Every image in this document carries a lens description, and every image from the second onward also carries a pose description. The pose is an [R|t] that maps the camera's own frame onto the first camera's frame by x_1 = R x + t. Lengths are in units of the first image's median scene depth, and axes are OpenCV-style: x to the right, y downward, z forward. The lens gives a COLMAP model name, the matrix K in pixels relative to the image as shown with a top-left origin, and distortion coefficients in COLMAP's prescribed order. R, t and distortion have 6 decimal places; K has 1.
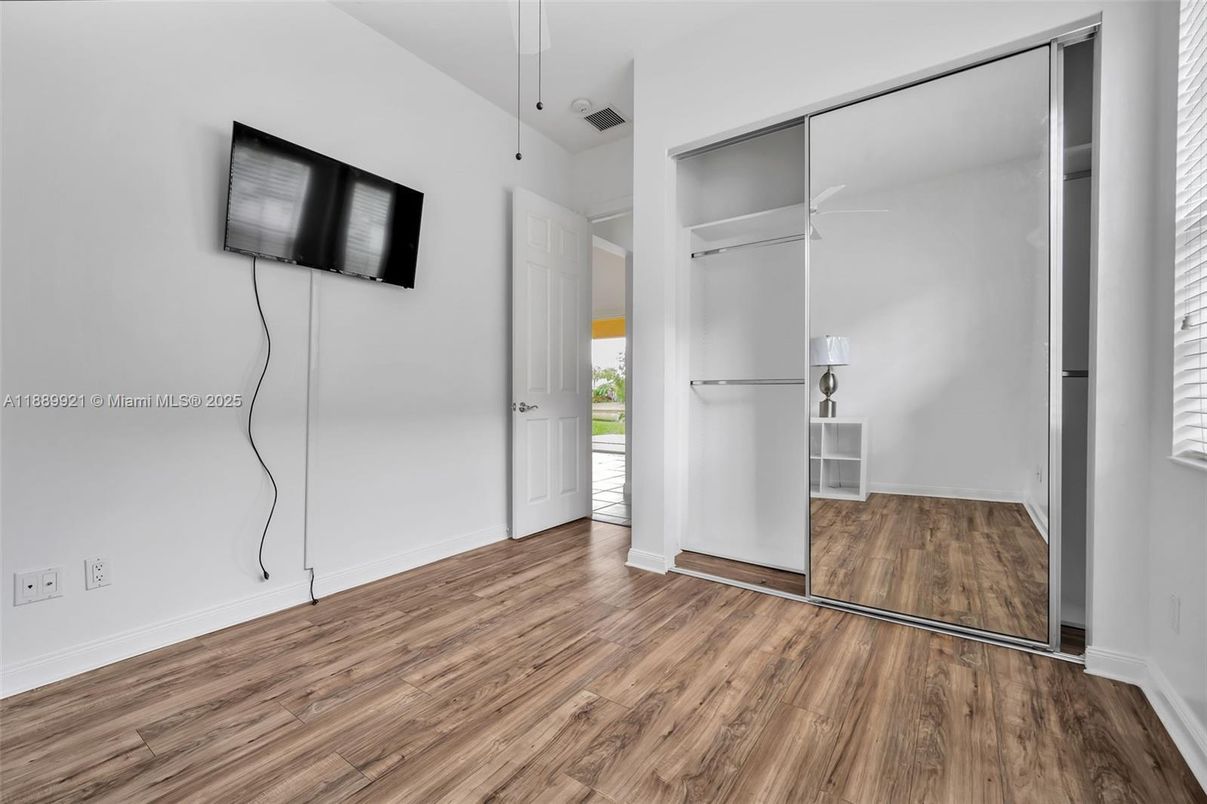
lens RADIAL K [[519.1, 0, 603.5], [0, 519.1, 402.0], [0, 0, 1]] dist [0.001630, -0.000161]
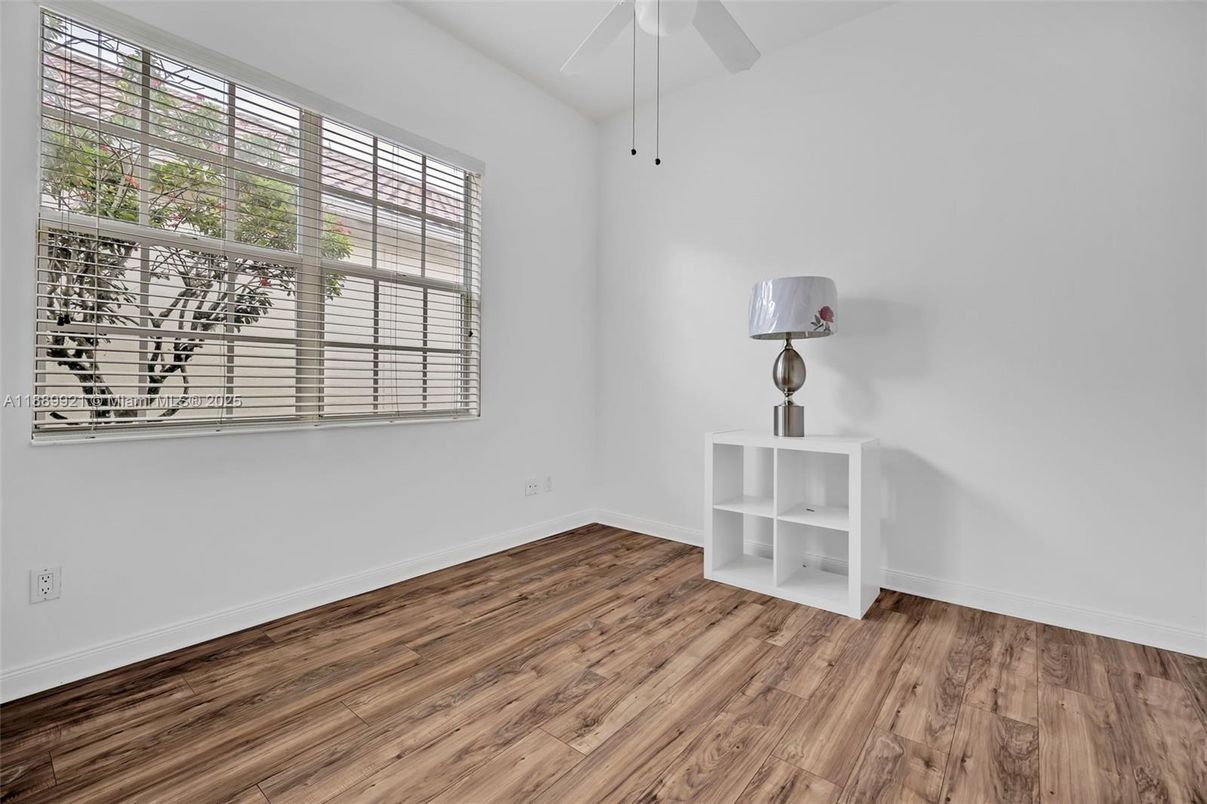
lens RADIAL K [[524.9, 0, 605.9], [0, 524.9, 393.3], [0, 0, 1]] dist [0.001343, -0.000645]
pose [[-0.997833, -0.008708, 0.065218, -0.130760], [-0.006985, 0.999622, 0.026591, -0.030083], [-0.065424, 0.026078, -0.997517, 2.005156]]
